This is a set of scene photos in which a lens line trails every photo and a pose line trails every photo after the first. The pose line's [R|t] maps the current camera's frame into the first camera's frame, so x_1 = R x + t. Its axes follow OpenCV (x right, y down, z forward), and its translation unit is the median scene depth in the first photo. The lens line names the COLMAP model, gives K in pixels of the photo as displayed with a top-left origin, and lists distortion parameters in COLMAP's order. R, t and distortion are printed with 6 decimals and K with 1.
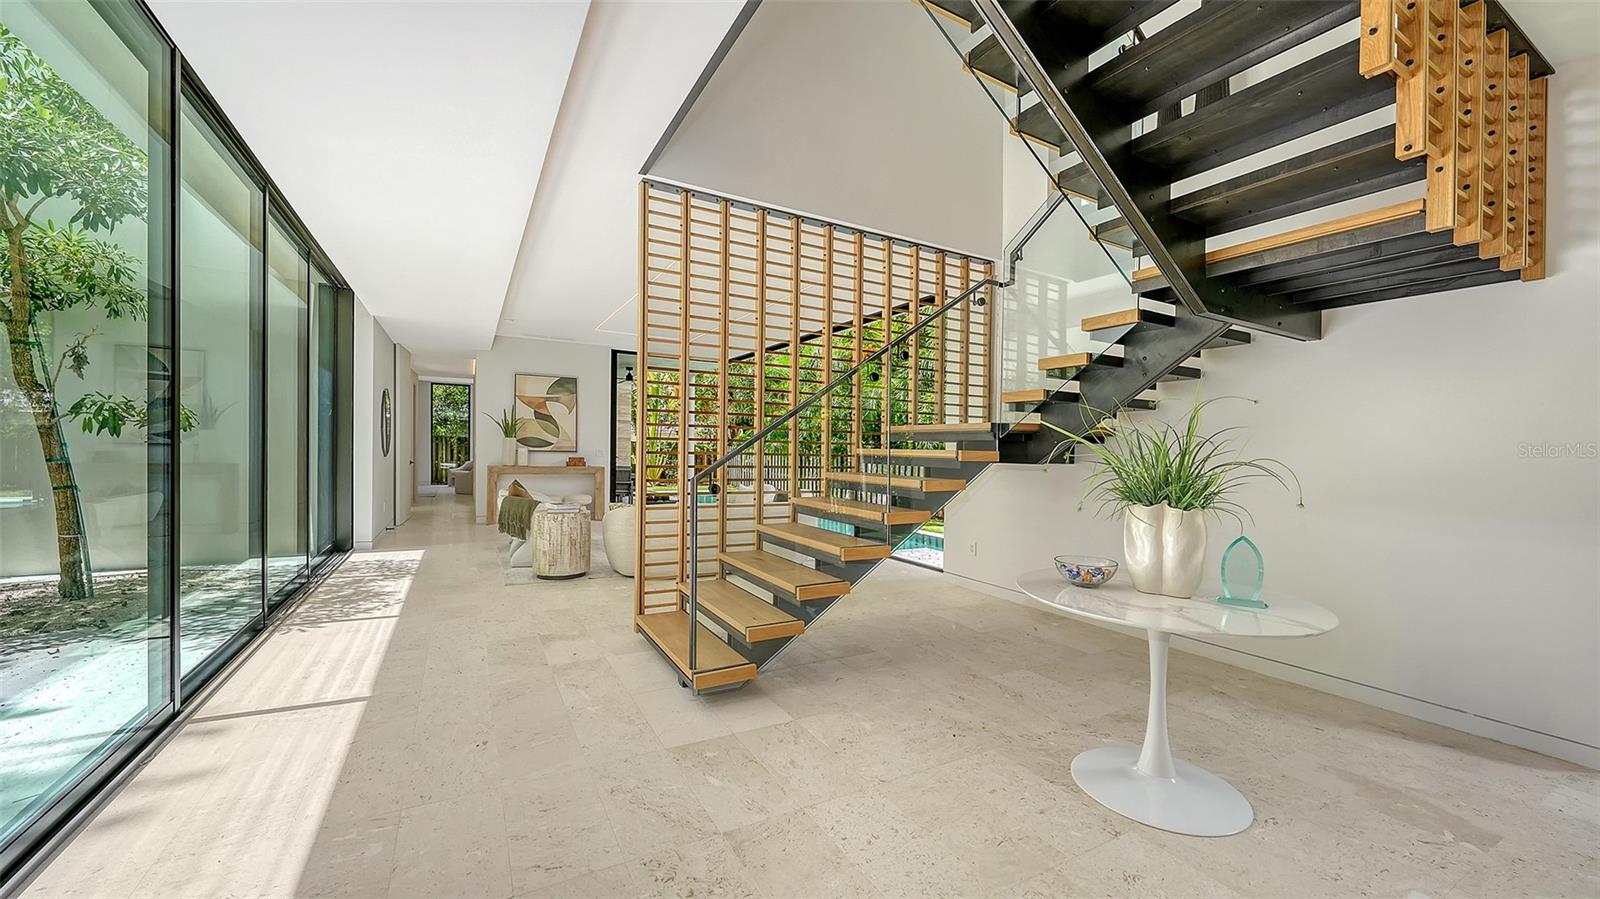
lens RADIAL K [[594.5, 0, 798.0], [0, 594.5, 451.1], [0, 0, 1]] dist [-0.001010, -0.000040]
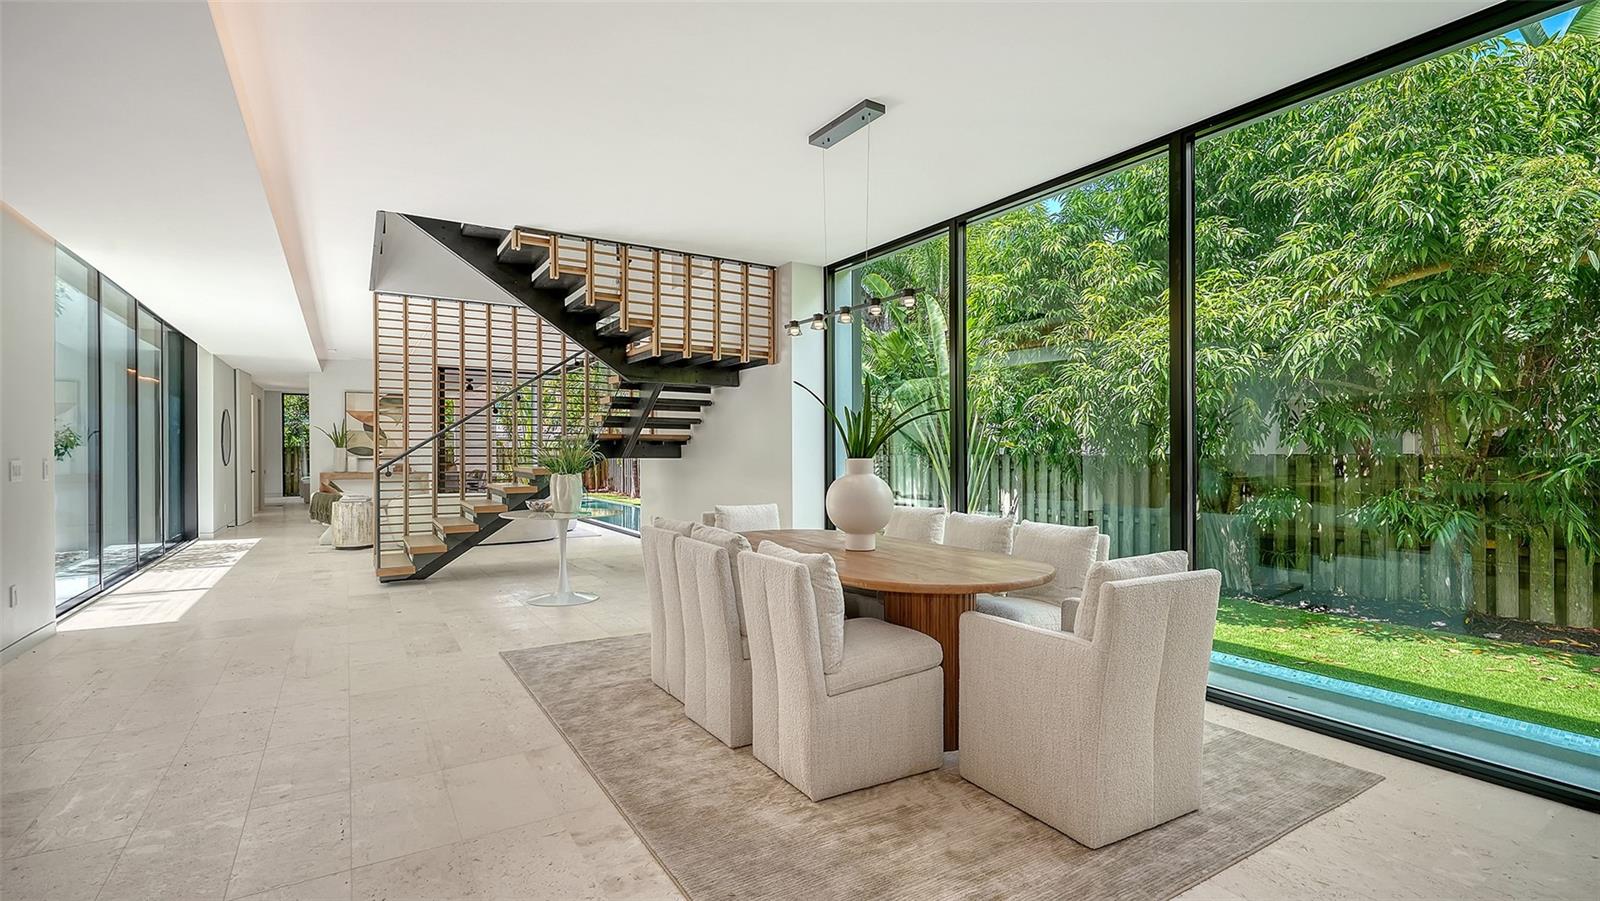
lens RADIAL K [[739.9, 0, 795.5], [0, 739.9, 448.8], [0, 0, 1]] dist [0.014710, -0.000012]
pose [[0.999467, -0.018346, 0.027000, 0.461248], [0.018617, 0.999778, -0.009820, 0.013134], [-0.026814, 0.010318, 0.999587, -0.597646]]
